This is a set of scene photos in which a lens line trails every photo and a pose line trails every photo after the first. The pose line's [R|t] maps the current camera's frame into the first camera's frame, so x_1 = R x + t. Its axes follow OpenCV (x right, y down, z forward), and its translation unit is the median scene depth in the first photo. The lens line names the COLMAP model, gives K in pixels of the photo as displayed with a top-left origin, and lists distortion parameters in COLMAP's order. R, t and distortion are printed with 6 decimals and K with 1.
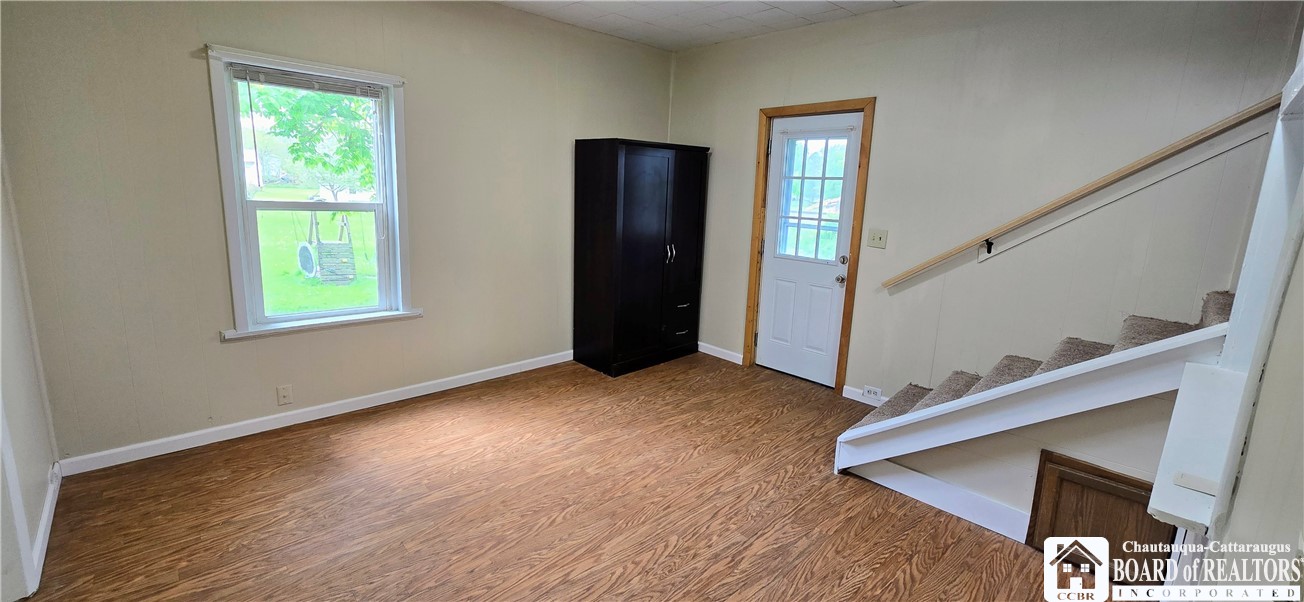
lens RADIAL K [[534.6, 0, 659.1], [0, 534.6, 291.2], [0, 0, 1]] dist [-0.000392, -0.000695]
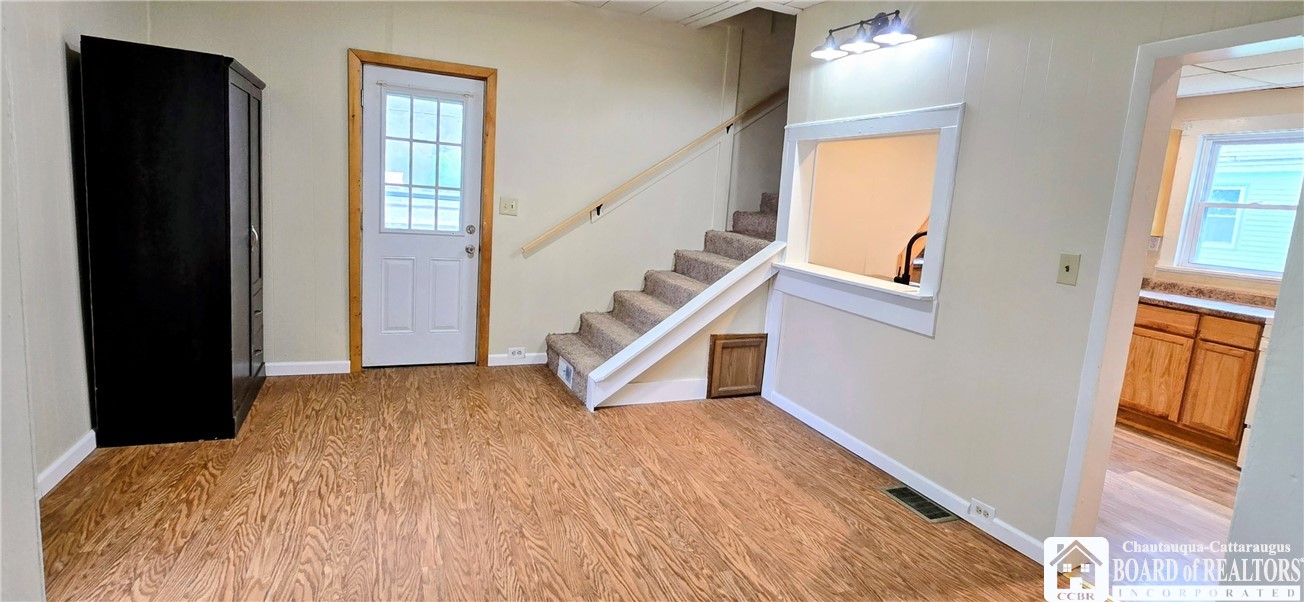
lens RADIAL K [[627.1, 0, 666.9], [0, 627.1, 289.9], [0, 0, 1]] dist [-0.001470, -0.000664]
pose [[0.340923, -0.147721, 0.928413, -0.613704], [0.118283, 0.986469, 0.113523, -0.037275], [-0.932620, 0.071112, 0.353783, 0.267449]]
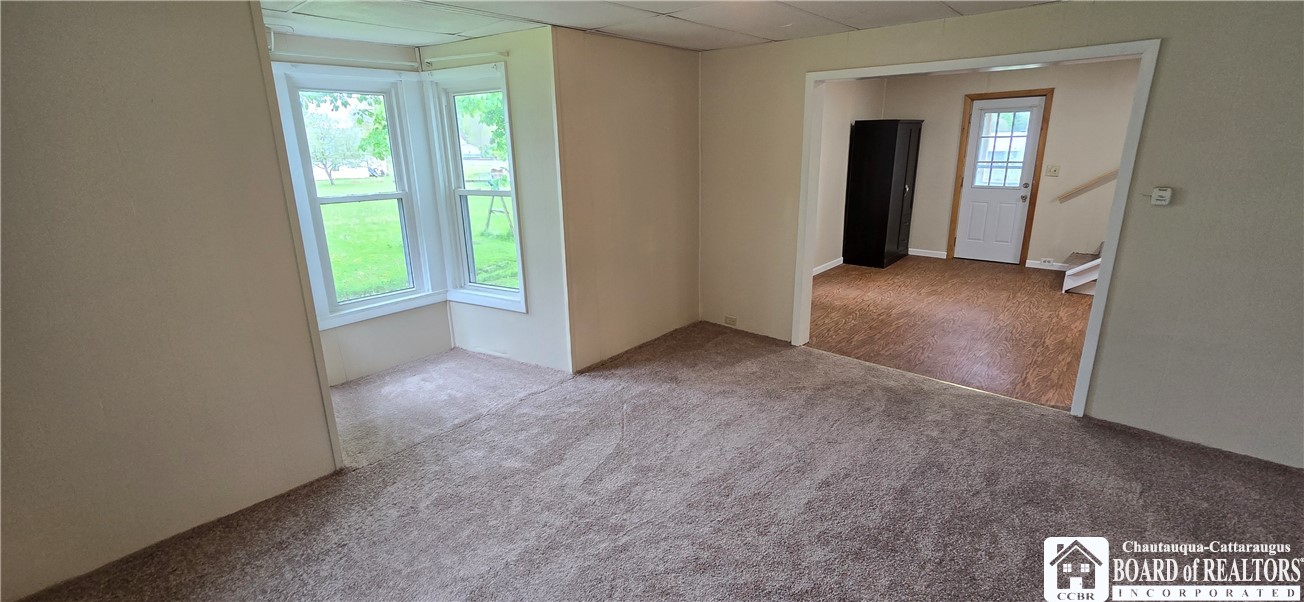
lens RADIAL K [[531.4, 0, 657.3], [0, 531.4, 293.9], [0, 0, 1]] dist [-0.002222, -0.000448]
pose [[0.995085, -0.078074, 0.060905, -0.937544], [0.072818, 0.993784, 0.084206, 0.055184], [-0.067101, -0.079357, 0.994585, -0.609520]]
